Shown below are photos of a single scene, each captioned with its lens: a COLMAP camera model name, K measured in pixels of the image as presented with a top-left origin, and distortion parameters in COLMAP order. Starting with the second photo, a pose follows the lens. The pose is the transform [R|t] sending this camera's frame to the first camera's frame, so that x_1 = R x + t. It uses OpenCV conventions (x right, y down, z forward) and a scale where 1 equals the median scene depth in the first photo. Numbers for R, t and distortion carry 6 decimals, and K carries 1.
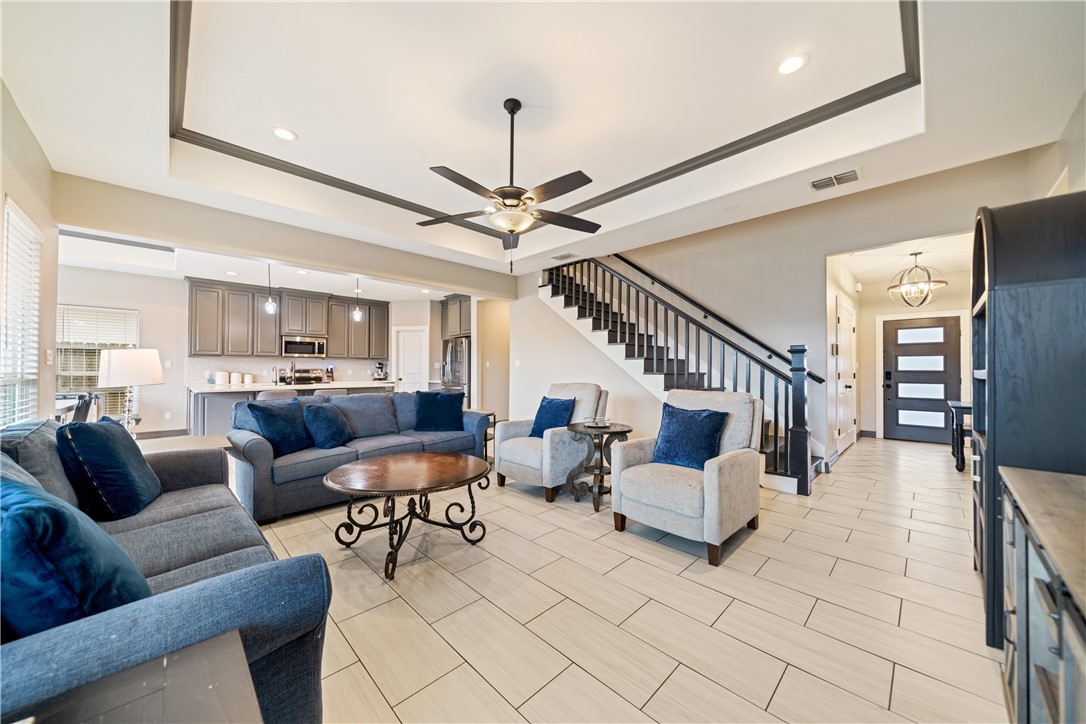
lens RADIAL K [[373.7, 0, 544.0], [0, 373.7, 360.0], [0, 0, 1]] dist [-0.002346, -0.000115]
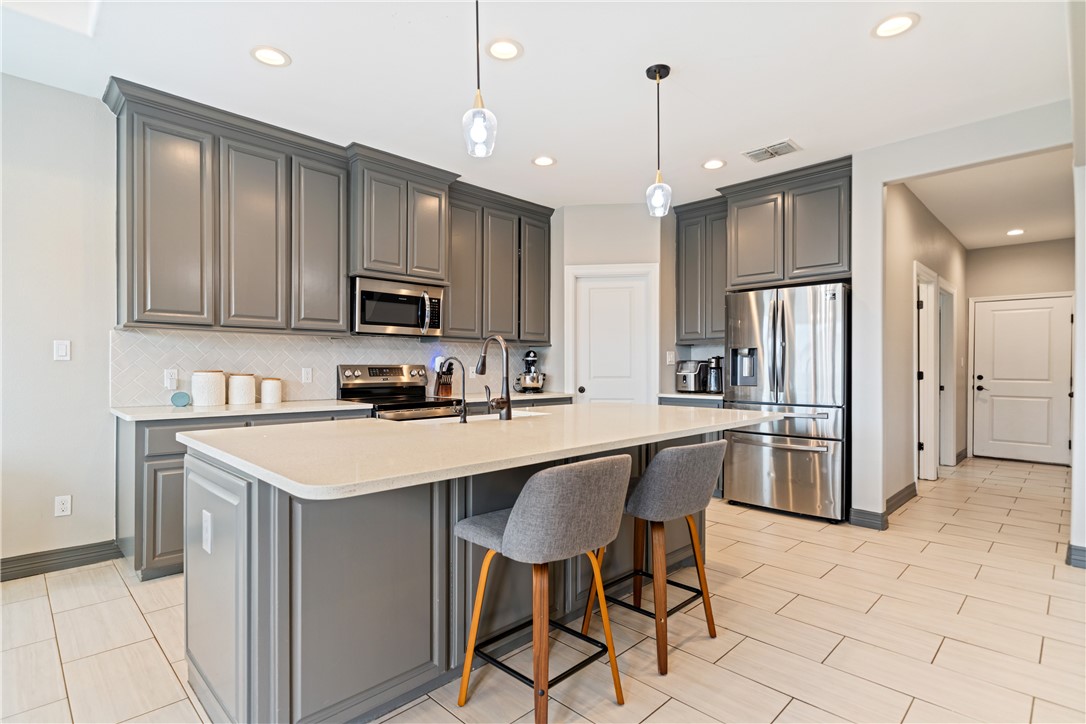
lens RADIAL K [[531.7, 0, 545.3], [0, 531.7, 365.0], [0, 0, 1]] dist [0.005739, 0.000716]
pose [[0.999965, 0.003308, 0.007731, -0.489977], [-0.003509, 0.999653, 0.026111, 0.008296], [-0.007642, -0.026137, 0.999629, 0.440969]]
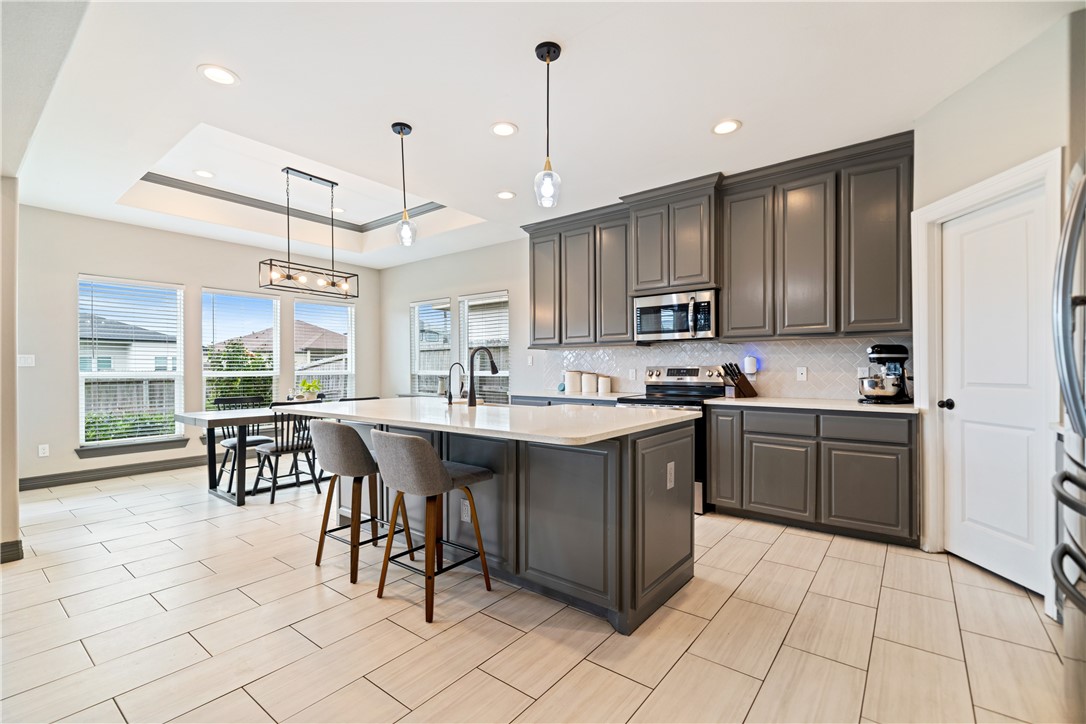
lens RADIAL K [[472.0, 0, 553.6], [0, 472.0, 369.7], [0, 0, 1]] dist [0.001959, 0.000734]
pose [[0.148213, 0.001269, -0.988955, -0.109657], [0.029954, 0.999535, 0.005771, 0.019512], [0.988502, -0.030479, 0.148106, 0.768375]]
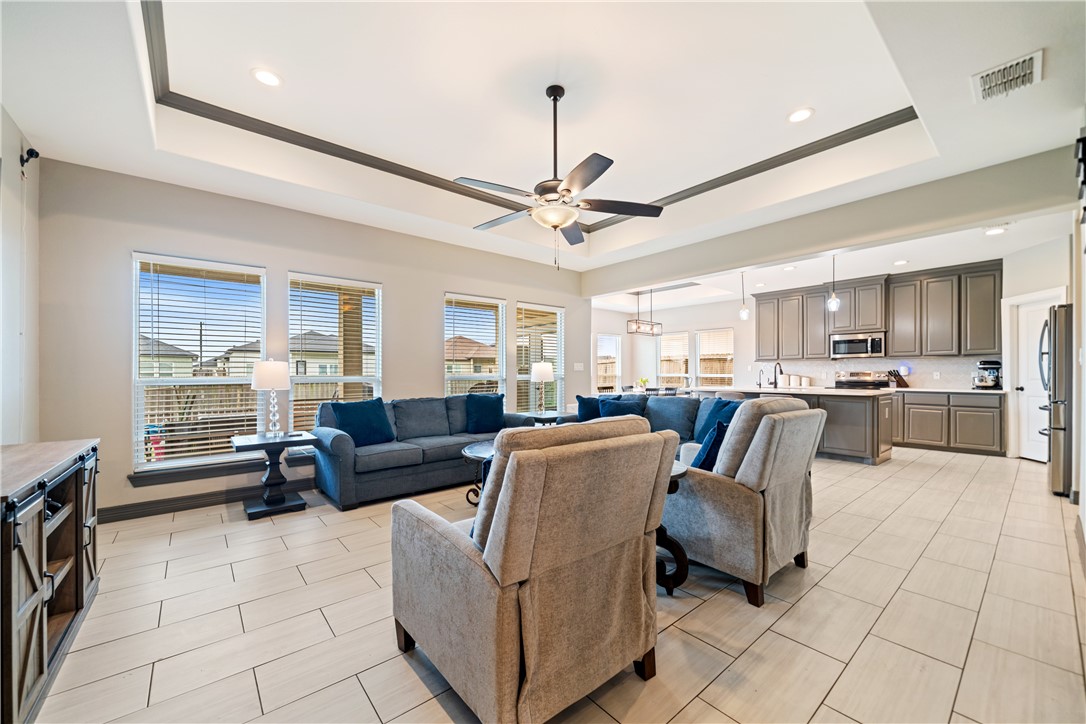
lens RADIAL K [[424.3, 0, 545.9], [0, 424.3, 372.7], [0, 0, 1]] dist [-0.000691, 0.000313]
pose [[-0.063924, -0.002469, -0.997952, 0.355684], [0.028416, 0.999587, -0.004293, 0.010339], [0.997550, -0.028632, -0.063828, 0.356035]]
